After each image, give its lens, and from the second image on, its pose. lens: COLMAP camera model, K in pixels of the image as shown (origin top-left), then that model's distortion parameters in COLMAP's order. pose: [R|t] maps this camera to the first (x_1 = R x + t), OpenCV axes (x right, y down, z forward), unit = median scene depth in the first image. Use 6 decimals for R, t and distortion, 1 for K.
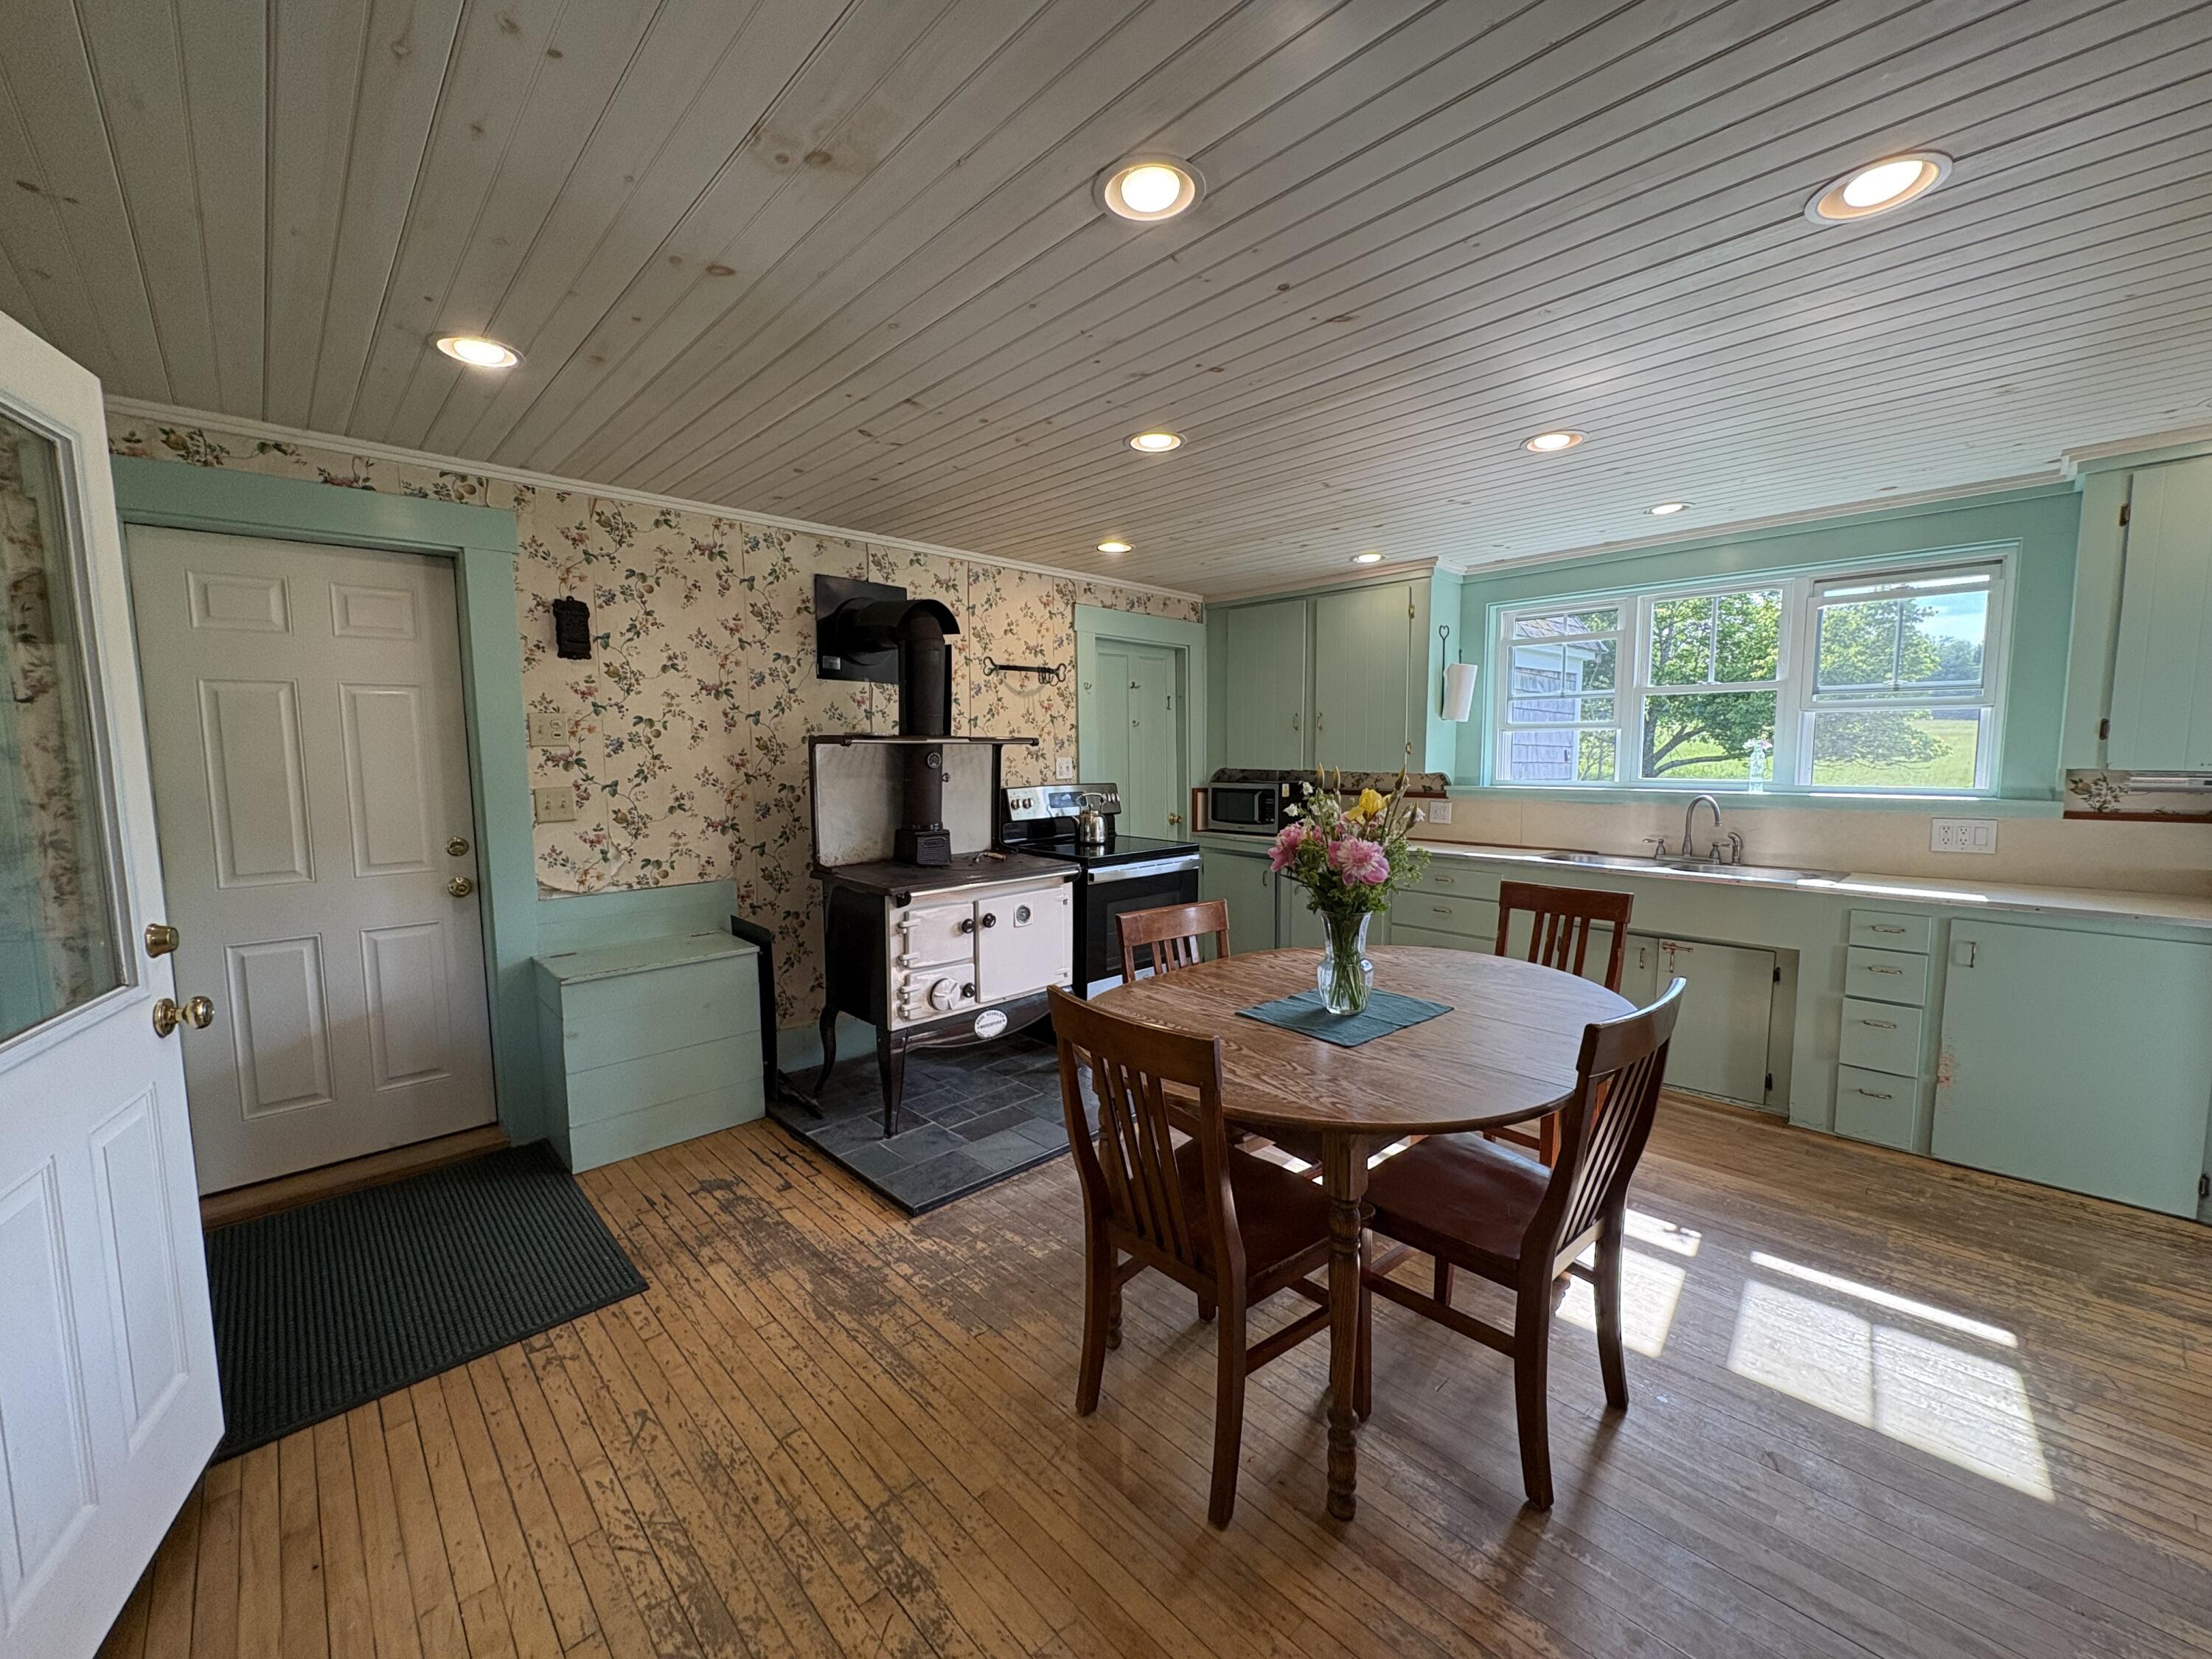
lens RADIAL K [[875.2, 0, 1102.9], [0, 875.2, 826.6], [0, 0, 1]] dist [-0.006547, 0.000663]
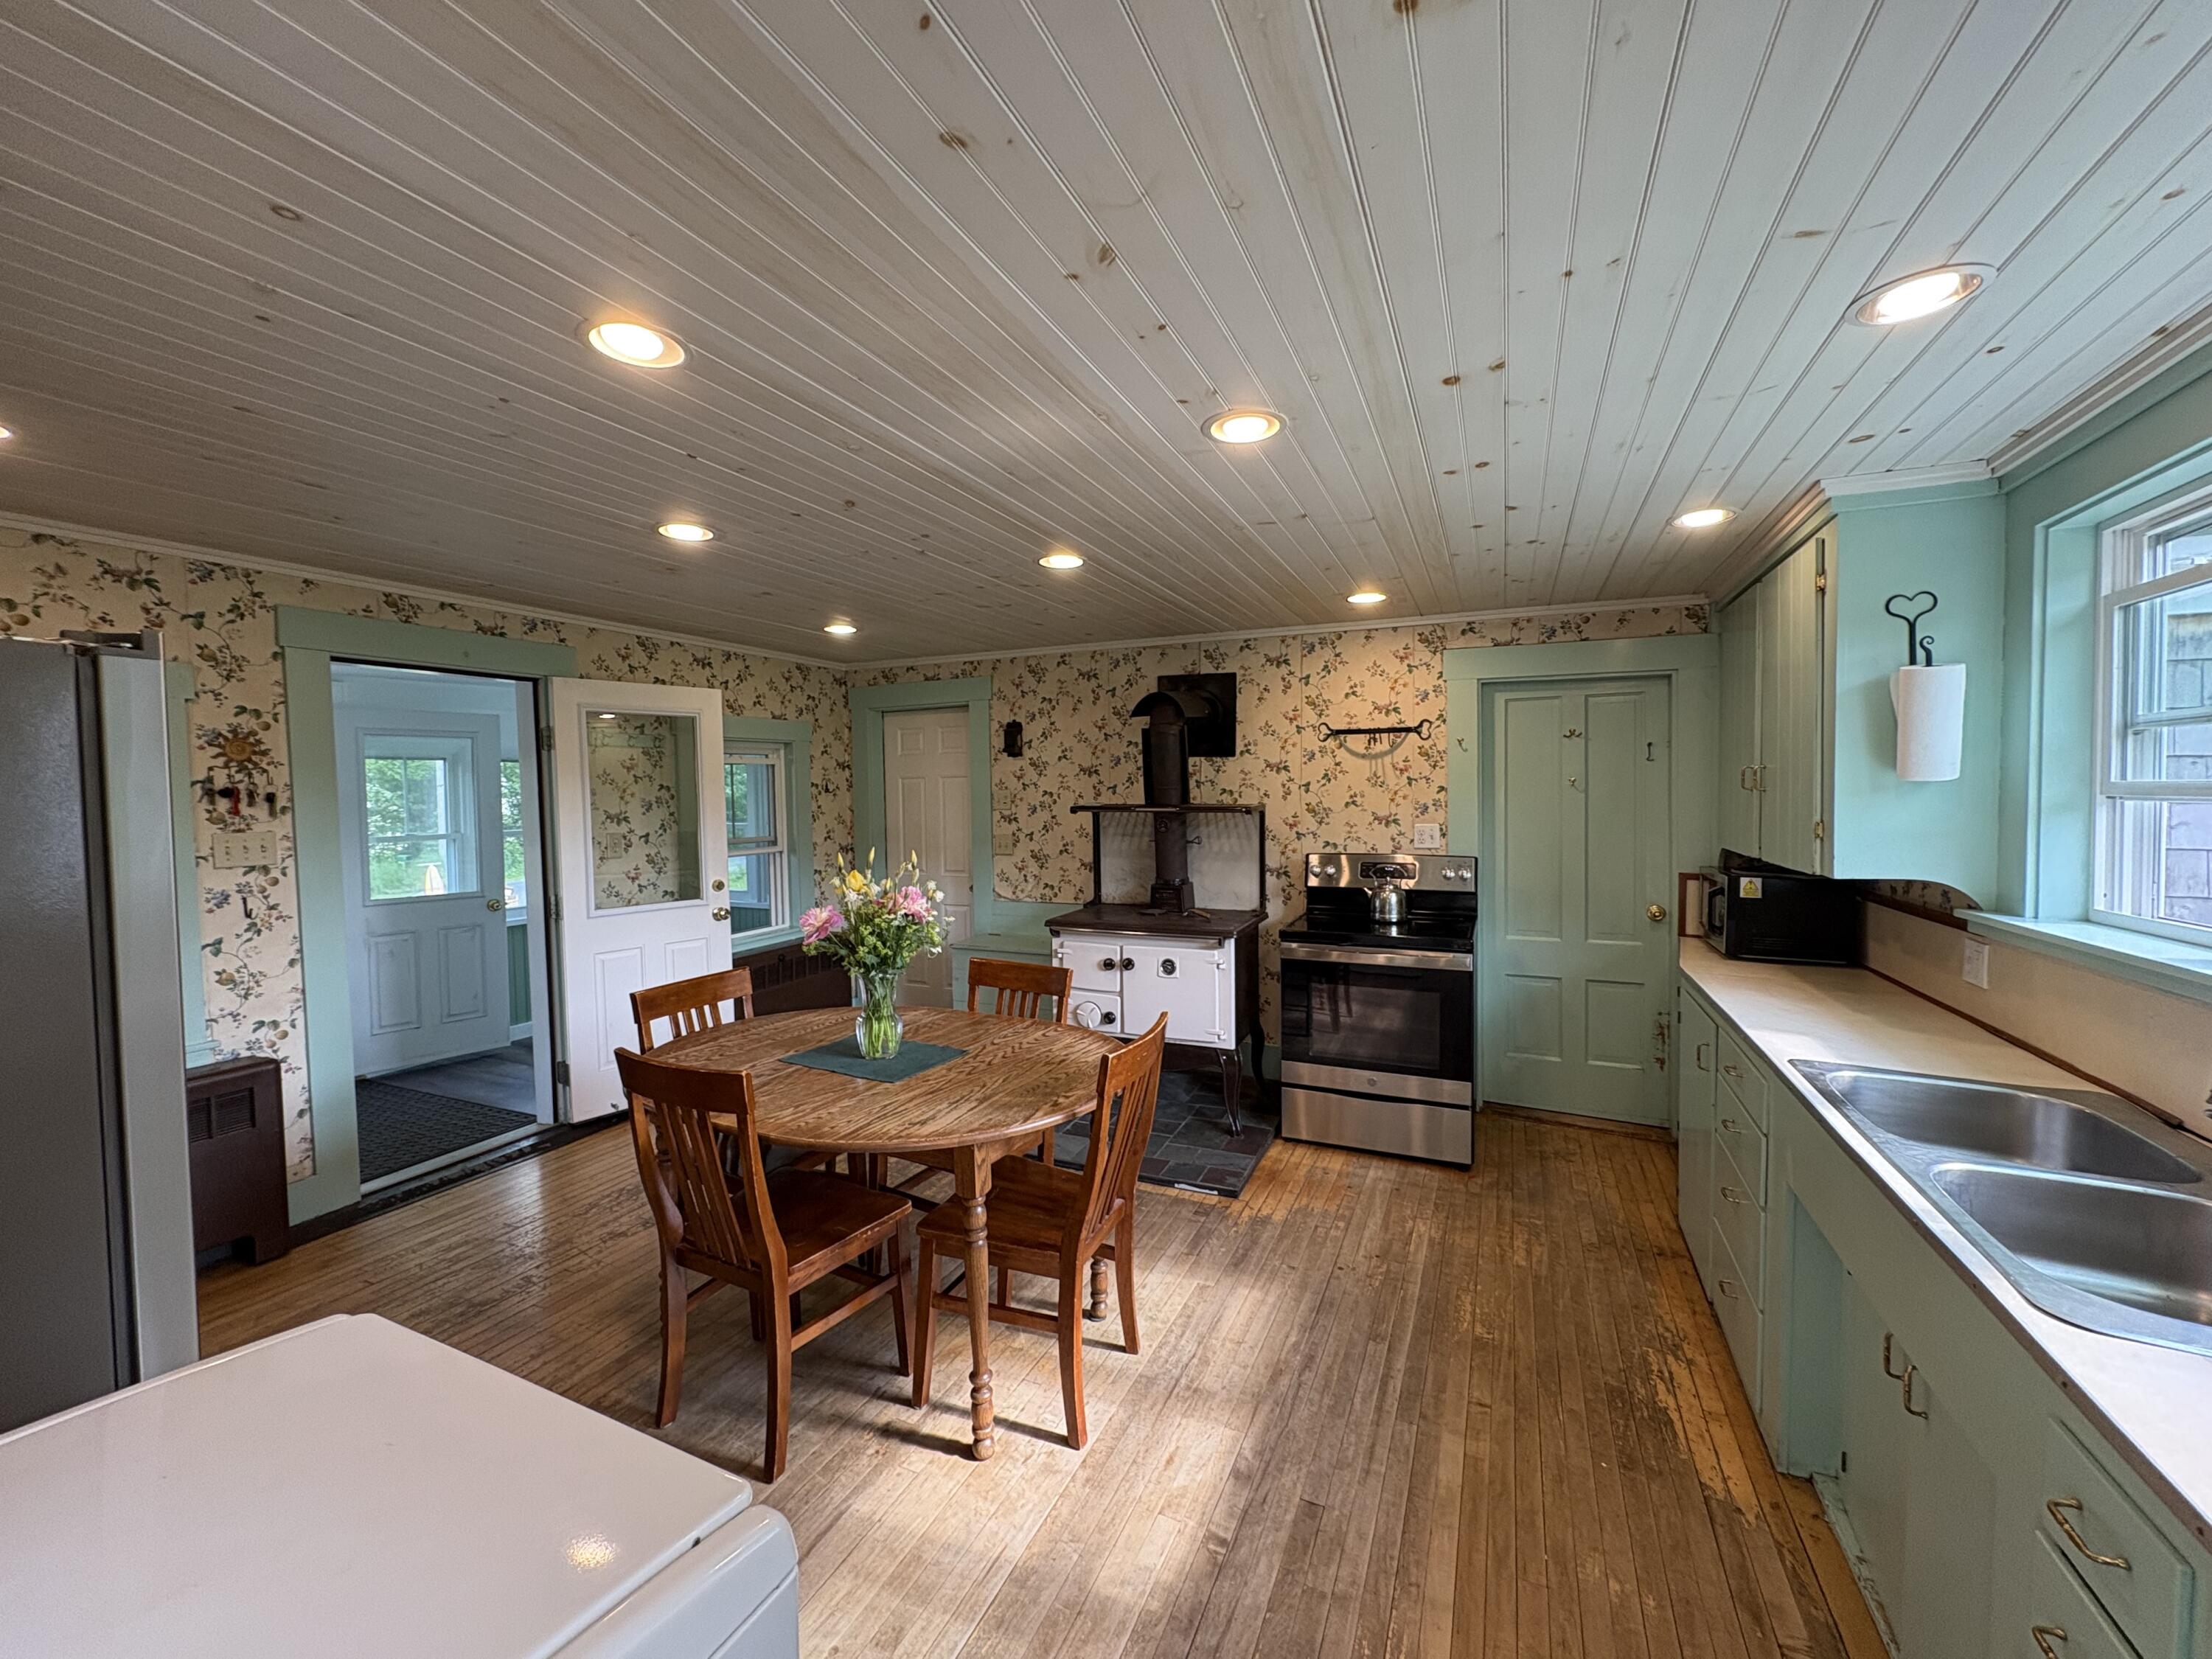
lens RADIAL K [[875.2, 0, 1107.7], [0, 875.2, 829.1], [0, 0, 1]] dist [-0.006547, 0.000663]
pose [[0.371604, 0.039924, -0.927532, 0.886549], [-0.076787, 0.996974, 0.012149, -0.080283], [0.925210, 0.066708, 0.373545, 0.494091]]
